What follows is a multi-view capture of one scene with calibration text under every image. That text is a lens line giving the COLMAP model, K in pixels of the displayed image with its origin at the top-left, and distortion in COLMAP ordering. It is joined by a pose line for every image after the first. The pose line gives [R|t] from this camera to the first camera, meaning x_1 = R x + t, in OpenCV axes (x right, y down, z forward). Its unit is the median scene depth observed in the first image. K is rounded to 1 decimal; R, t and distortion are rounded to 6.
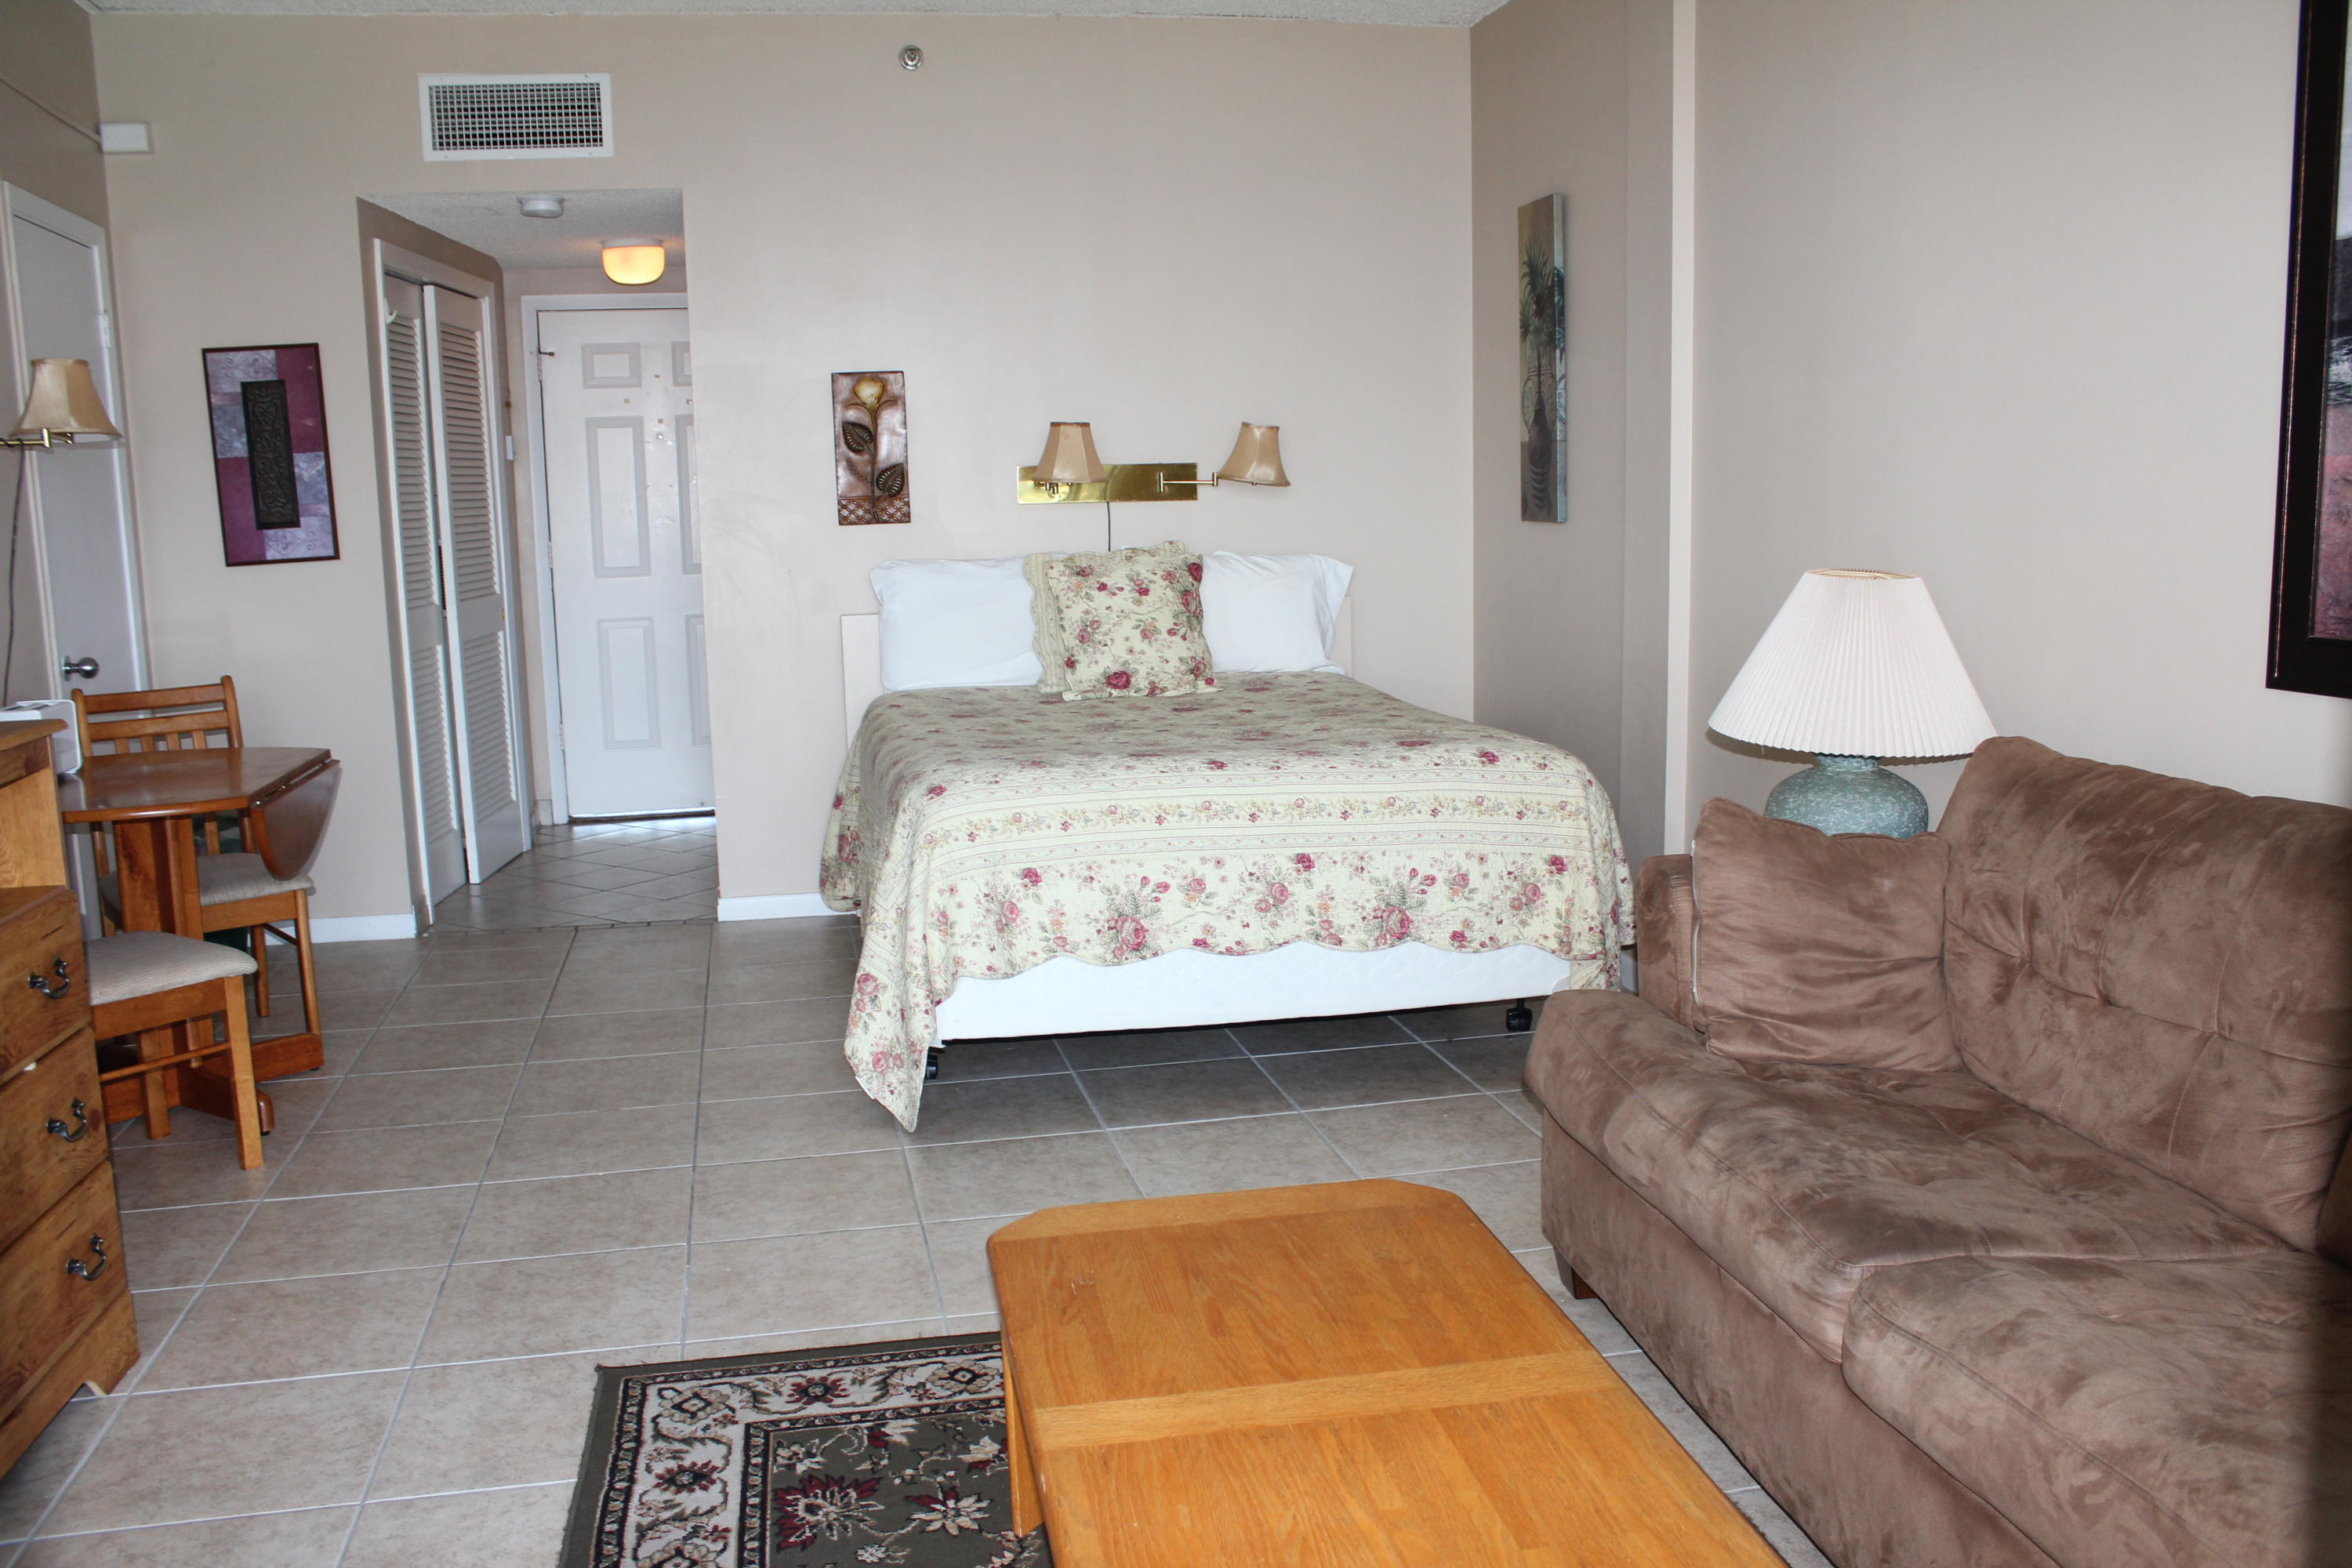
lens RADIAL K [[1959.8, 0, 1193.8], [0, 1959.8, 790.6], [0, 0, 1]] dist [-0.162313, 0.147057]
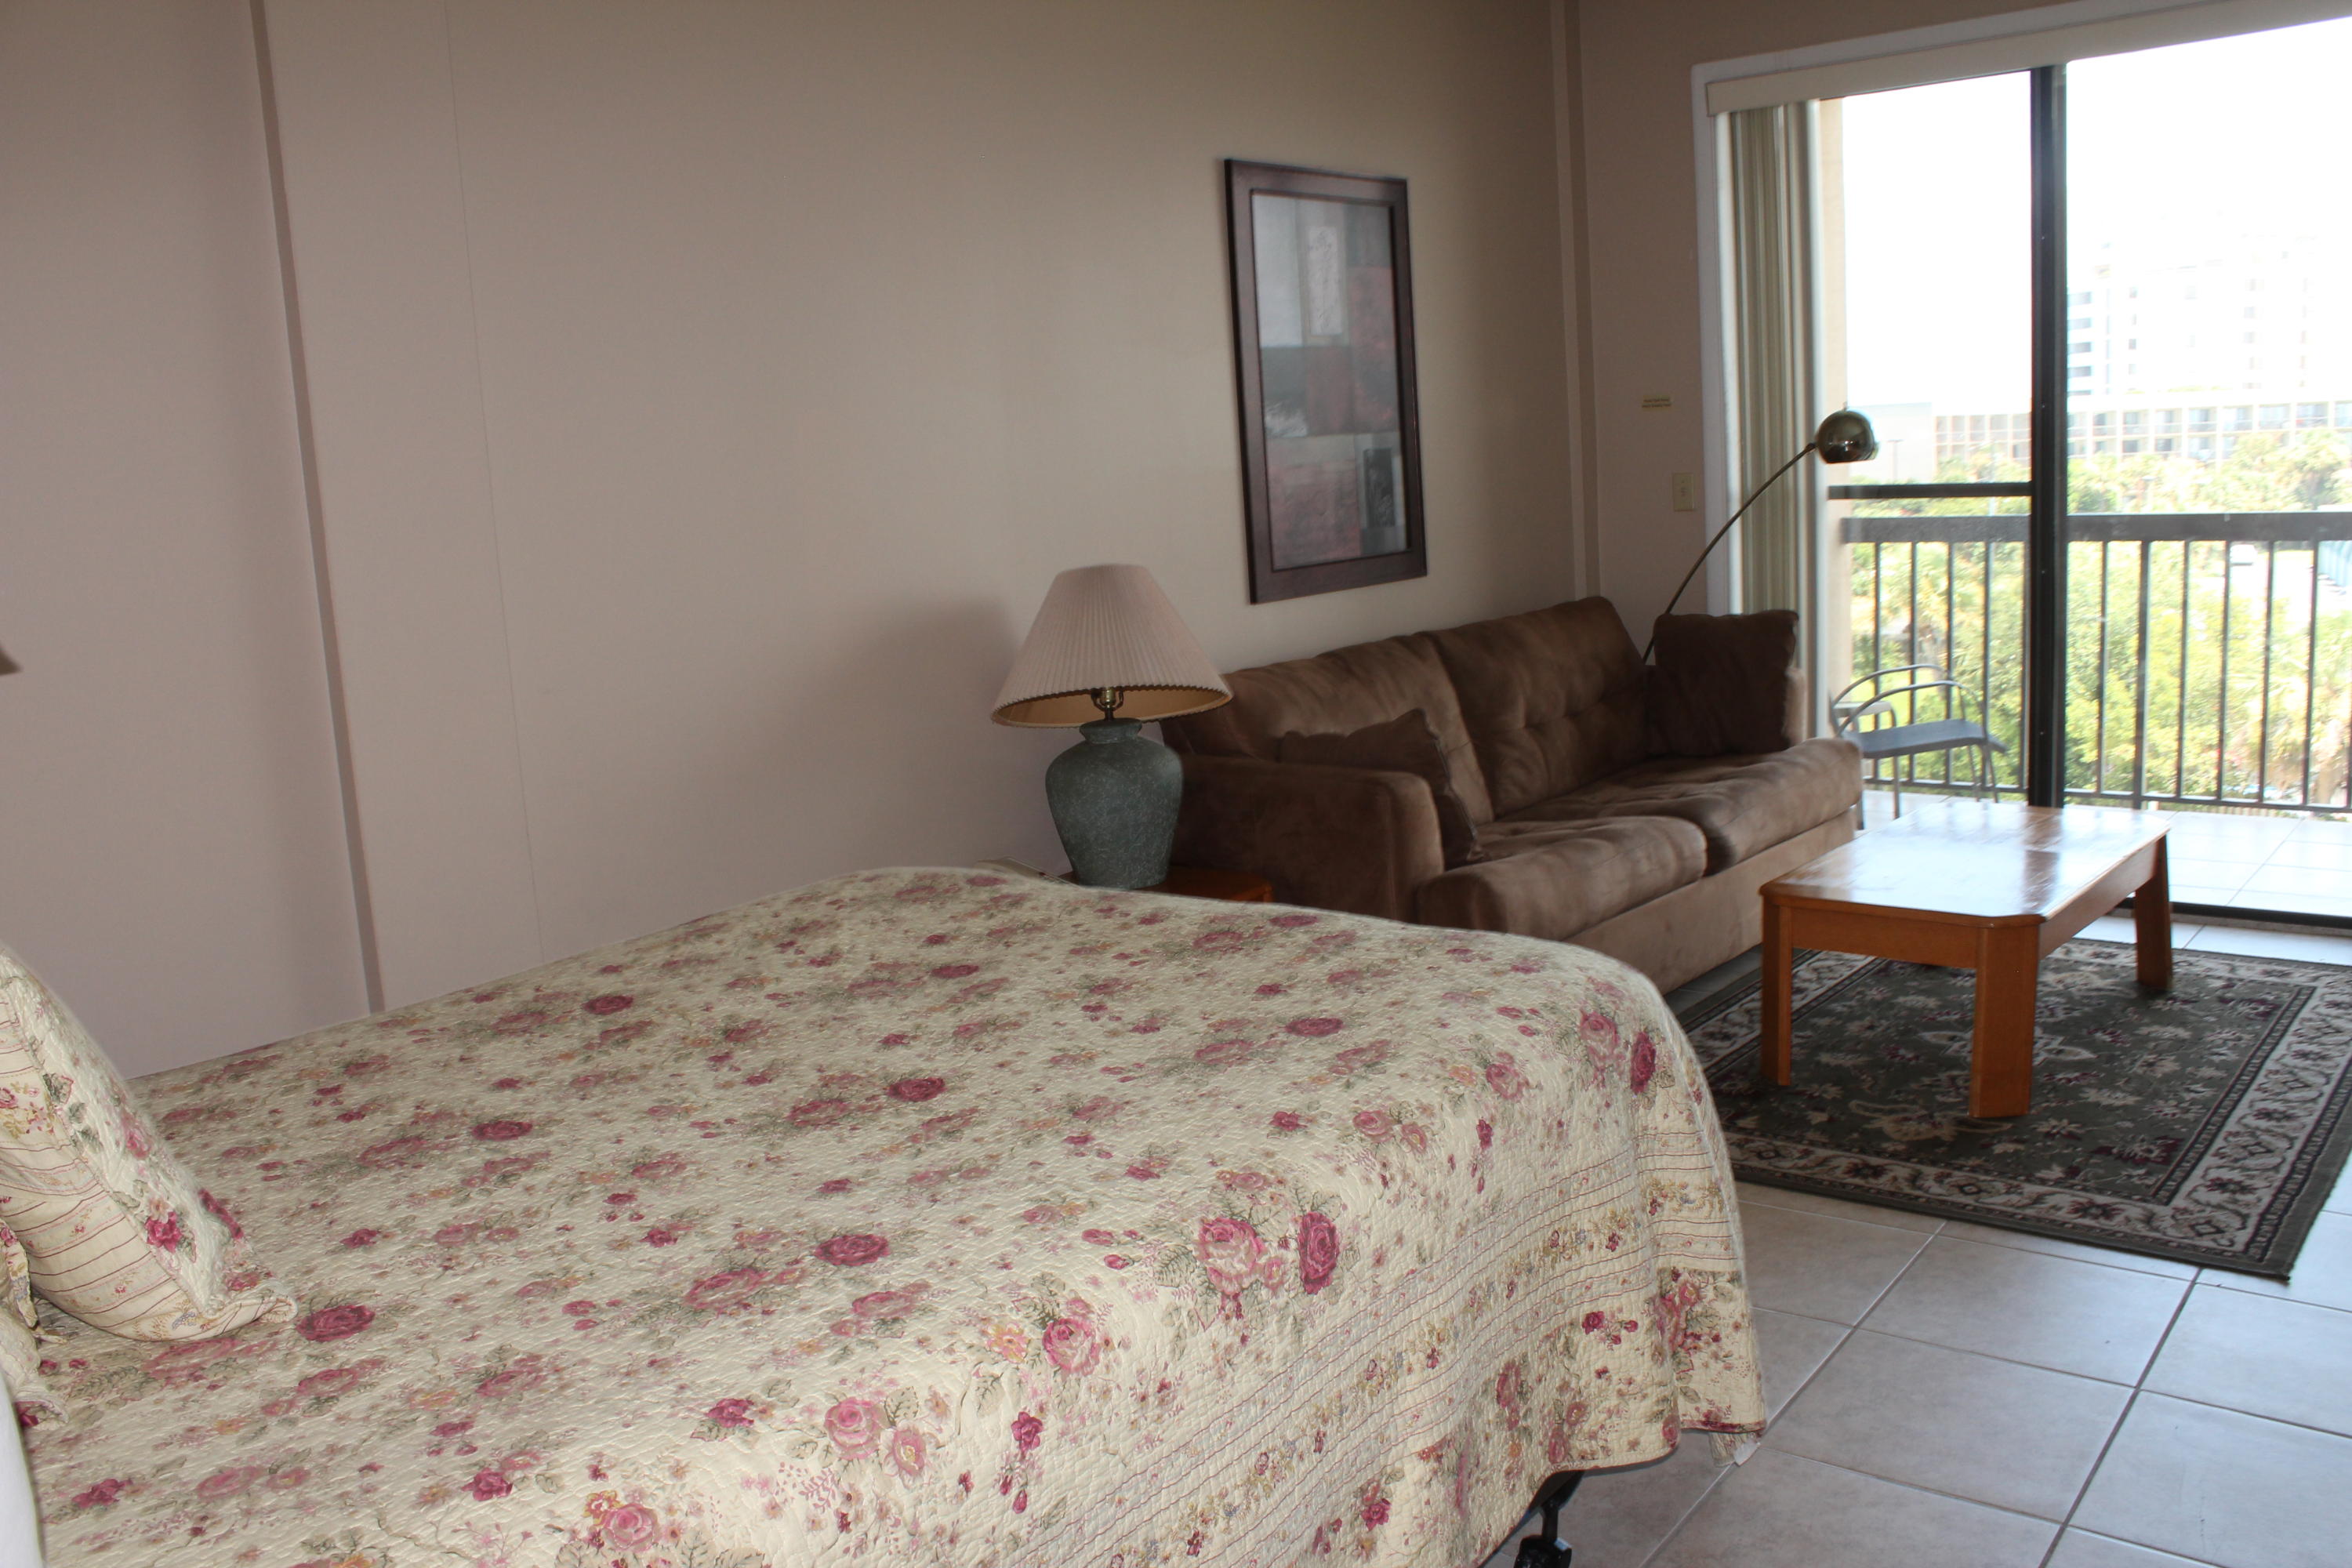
lens RADIAL K [[1959.8, 0, 1193.8], [0, 1959.8, 790.6], [0, 0, 1]] dist [-0.162313, 0.147057]
pose [[-0.637274, -0.072302, 0.767238, -0.488082], [0.193407, 0.948720, 0.250049, -0.224844], [-0.745973, 0.307739, -0.590611, 1.374560]]
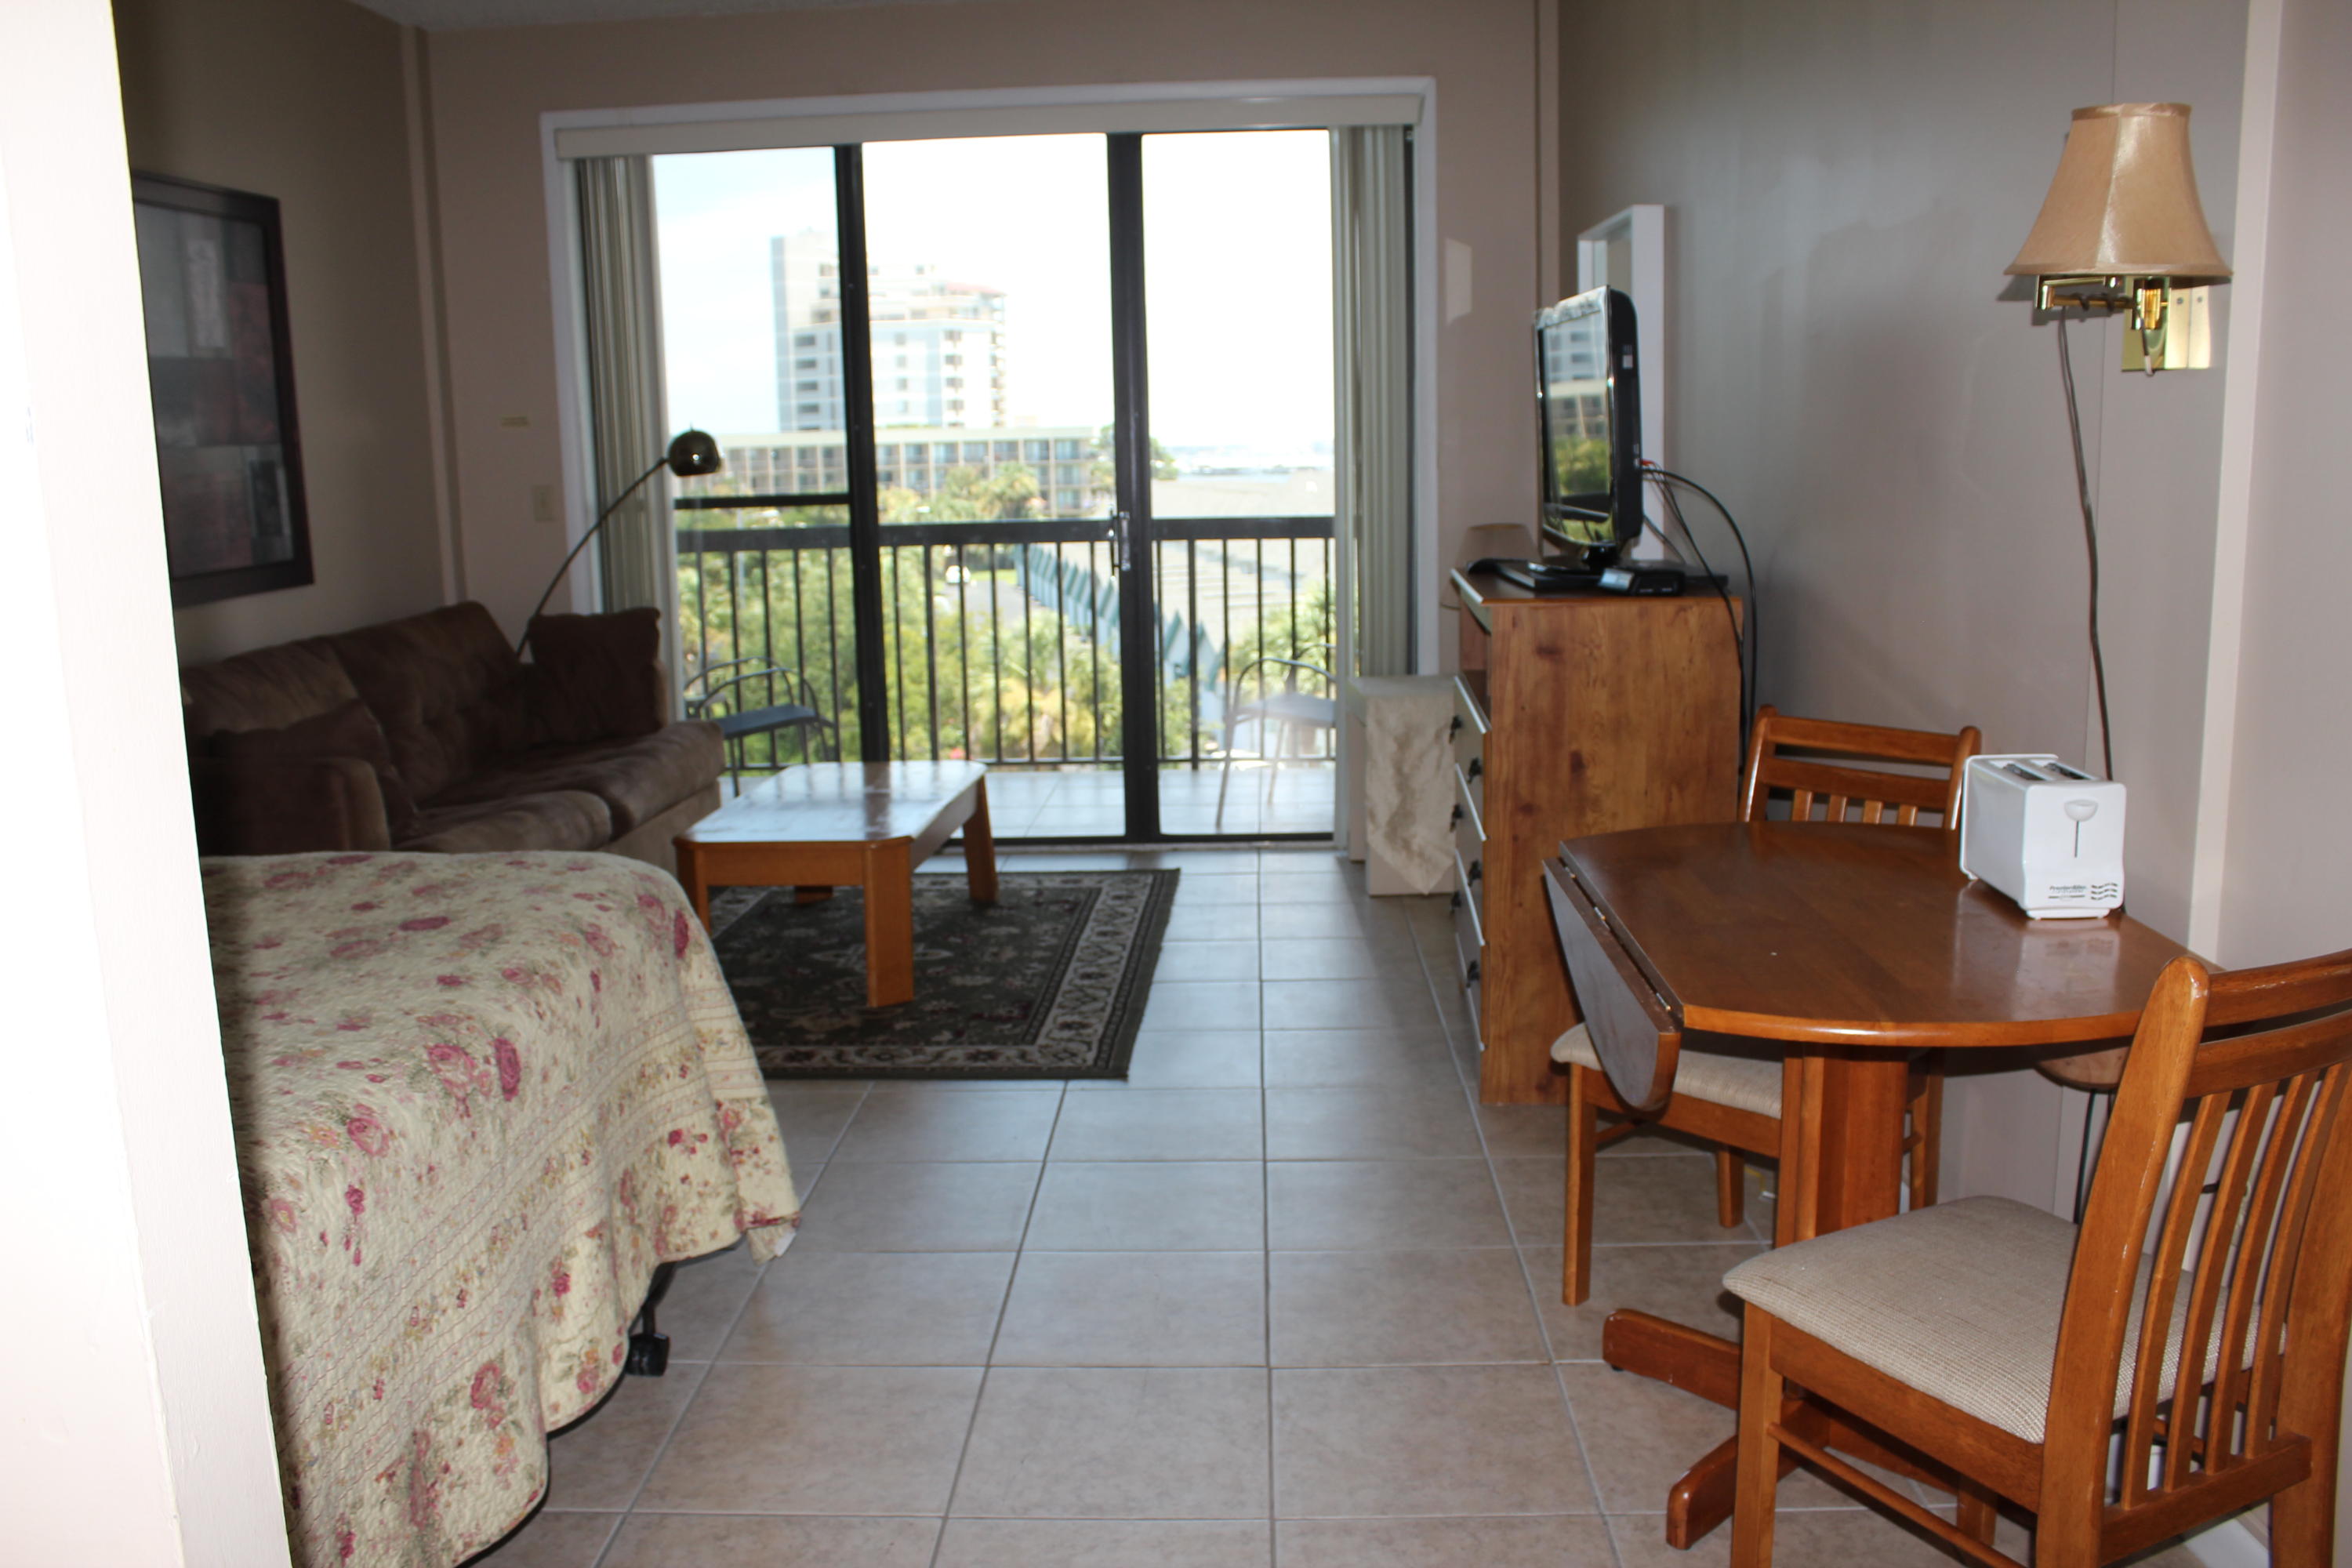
lens RADIAL K [[1959.8, 0, 1193.8], [0, 1959.8, 790.6], [0, 0, 1]] dist [-0.162313, 0.147057]
pose [[-0.967511, 0.002541, 0.252815, -0.502077], [0.087091, 0.942101, 0.323823, -0.243540], [-0.237355, 0.335320, -0.911714, 1.545819]]
